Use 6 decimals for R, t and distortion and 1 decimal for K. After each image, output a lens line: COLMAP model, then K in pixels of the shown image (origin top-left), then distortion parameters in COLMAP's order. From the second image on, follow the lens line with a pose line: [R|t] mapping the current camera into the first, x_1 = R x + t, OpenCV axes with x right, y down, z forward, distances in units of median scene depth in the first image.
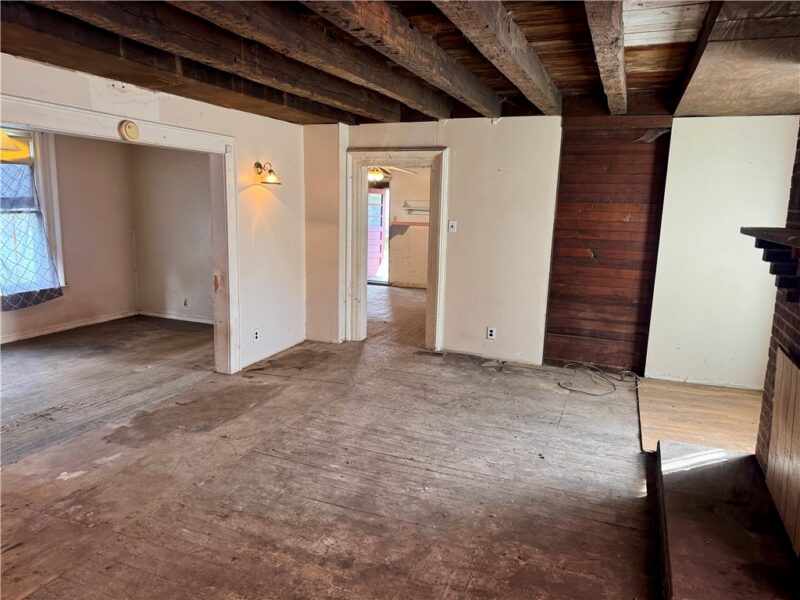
lens RADIAL K [[552.9, 0, 400.0], [0, 552.9, 300.0], [0, 0, 1]] dist [0.101556, -0.161919]
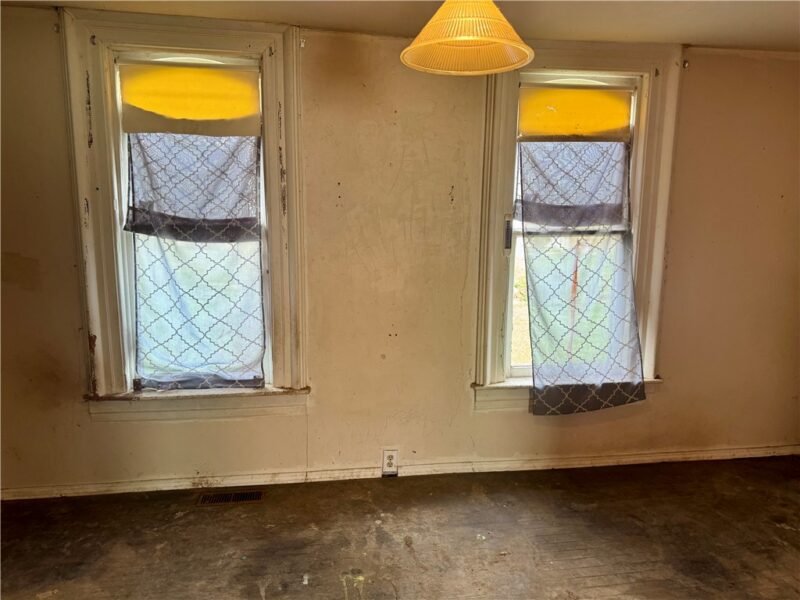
lens RADIAL K [[552.9, 0, 400.0], [0, 552.9, 300.0], [0, 0, 1]] dist [0.101556, -0.161919]
pose [[0.498399, 0.126524, -0.857666, -0.298358], [-0.133520, 0.988692, 0.068264, -0.103220], [0.856604, 0.080493, 0.509656, 0.563077]]
